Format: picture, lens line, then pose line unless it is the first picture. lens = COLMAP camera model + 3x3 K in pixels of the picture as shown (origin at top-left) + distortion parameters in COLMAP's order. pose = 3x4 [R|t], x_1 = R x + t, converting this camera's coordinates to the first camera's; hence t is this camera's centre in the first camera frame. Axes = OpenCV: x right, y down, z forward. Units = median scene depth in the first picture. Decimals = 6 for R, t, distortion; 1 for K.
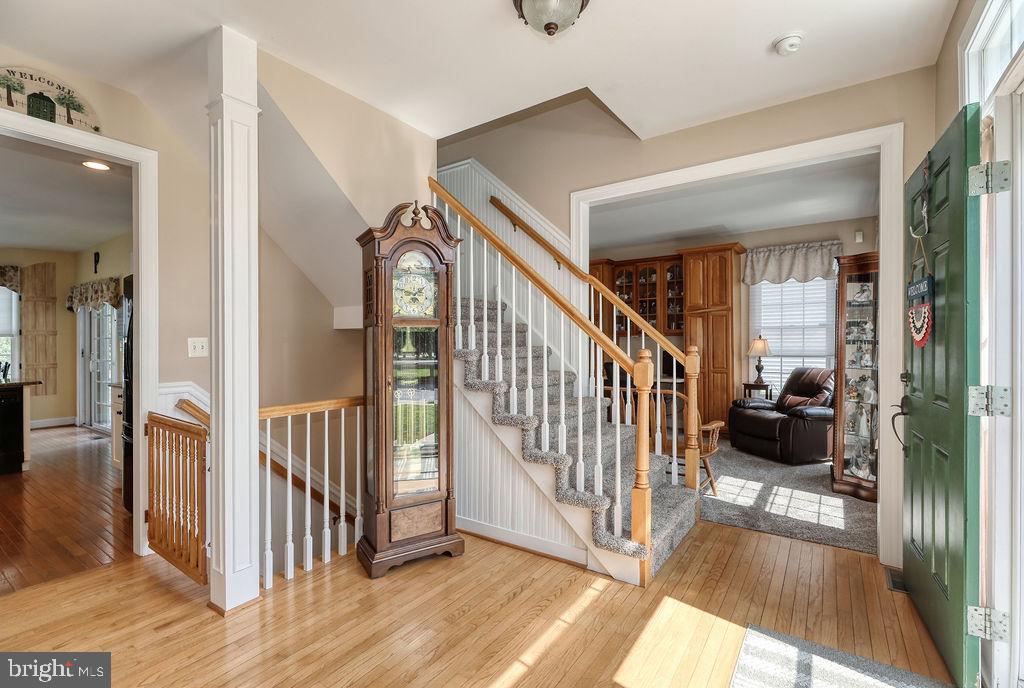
lens RADIAL K [[460.1, 0, 508.9], [0, 460.1, 345.1], [0, 0, 1]] dist [-0.011643, -0.001509]
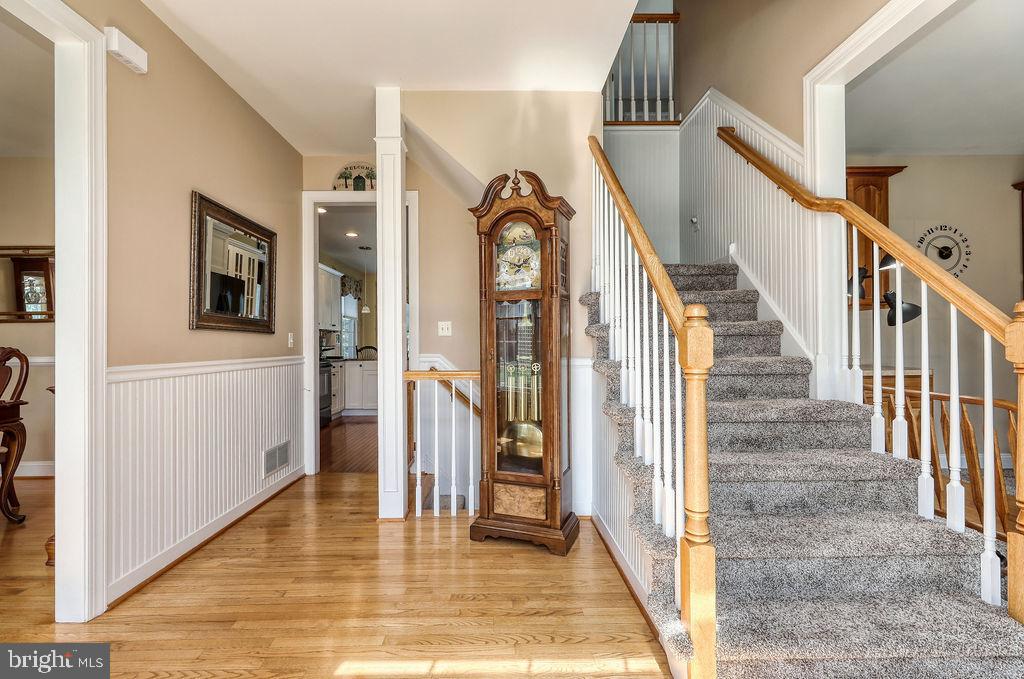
lens RADIAL K [[460.1, 0, 508.2], [0, 460.1, 338.0], [0, 0, 1]] dist [-0.011643, -0.001509]
pose [[0.580532, -0.011077, -0.814162, 0.577997], [0.000991, 0.999916, -0.012898, 0.054929], [0.814237, 0.006680, 0.580495, 0.423011]]
